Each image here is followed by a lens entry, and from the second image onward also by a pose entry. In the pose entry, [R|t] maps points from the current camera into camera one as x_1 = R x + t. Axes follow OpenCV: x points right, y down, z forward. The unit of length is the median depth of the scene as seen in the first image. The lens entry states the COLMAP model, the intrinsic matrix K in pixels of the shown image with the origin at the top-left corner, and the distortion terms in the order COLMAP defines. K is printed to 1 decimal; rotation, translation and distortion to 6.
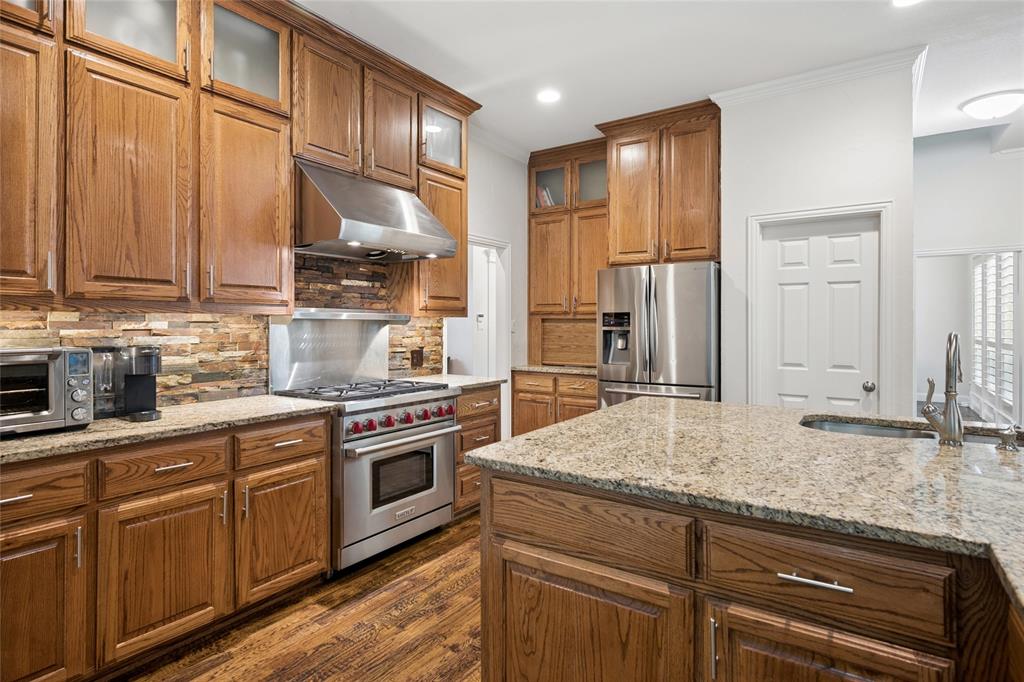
lens RADIAL K [[539.9, 0, 508.0], [0, 539.9, 324.8], [0, 0, 1]] dist [-0.000765, -0.000590]
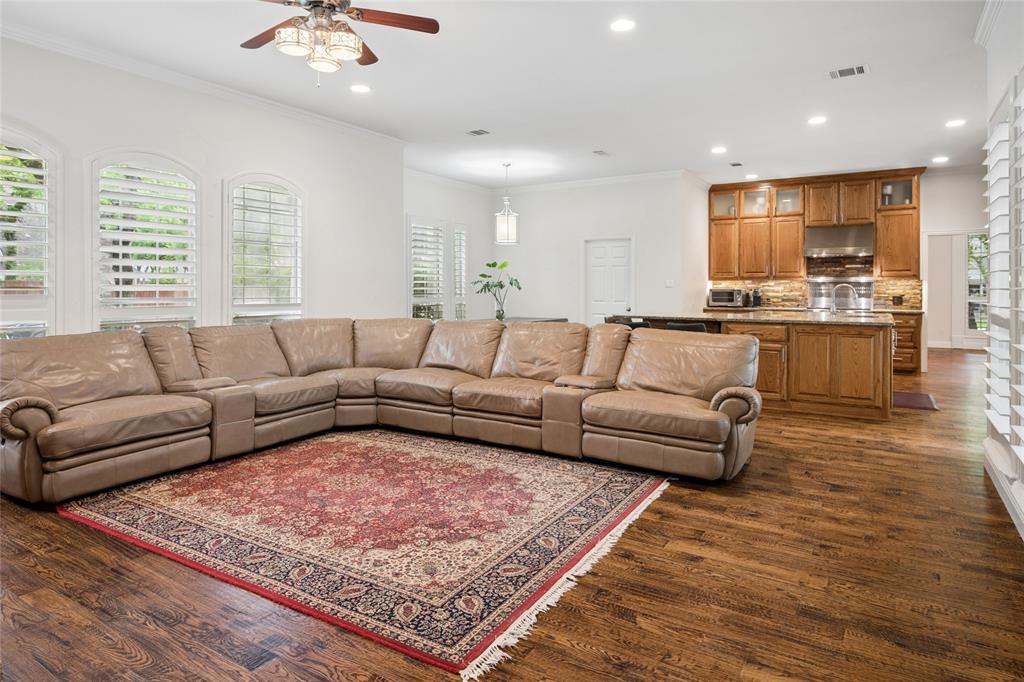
lens RADIAL K [[607.4, 0, 508.4], [0, 607.4, 286.6], [0, 0, 1]] dist [0.000073, 0.000560]
pose [[0.047536, -0.003323, -0.998864, 2.830547], [-0.004590, 0.999983, -0.003545, 0.035607], [0.998859, 0.004753, 0.047520, -0.779625]]
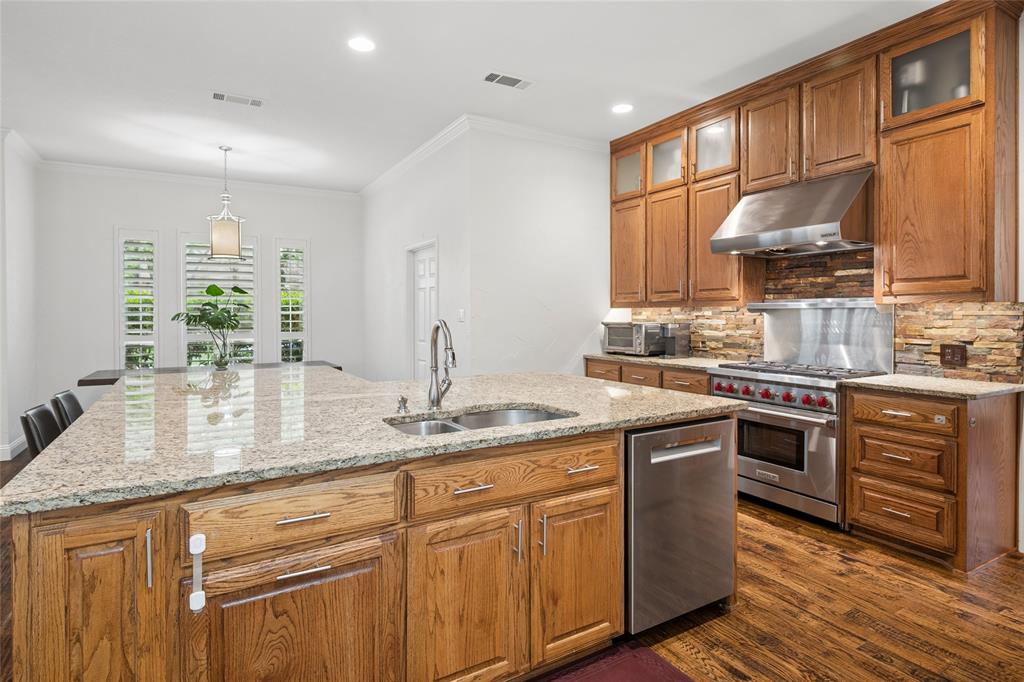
lens RADIAL K [[540.5, 0, 513.7], [0, 540.5, 319.5], [0, 0, 1]] dist [-0.000676, 0.000135]
pose [[-0.416175, 0.009573, -0.909234, 1.141664], [0.001199, 0.999949, 0.009979, 0.002160], [0.909284, 0.003063, -0.416165, 1.037684]]
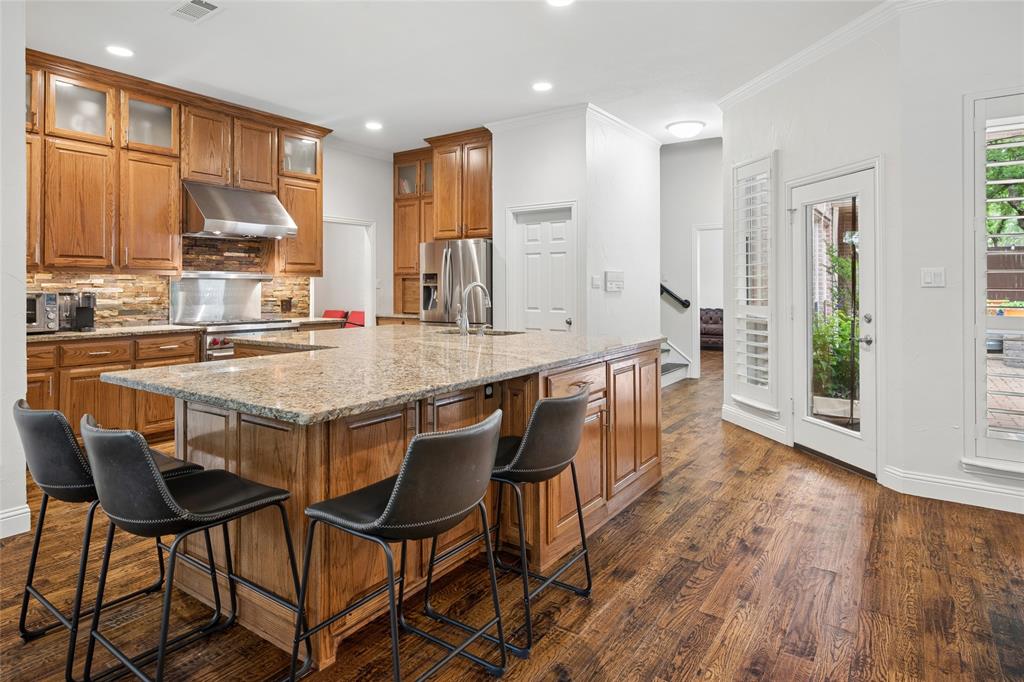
lens RADIAL K [[577.5, 0, 511.8], [0, 577.5, 282.2], [0, 0, 1]] dist [0.000252, 0.000148]
pose [[0.999980, -0.003100, -0.005554, 0.621434], [0.003050, 0.999954, -0.009093, 0.021807], [0.005582, 0.009076, 0.999943, -0.761143]]
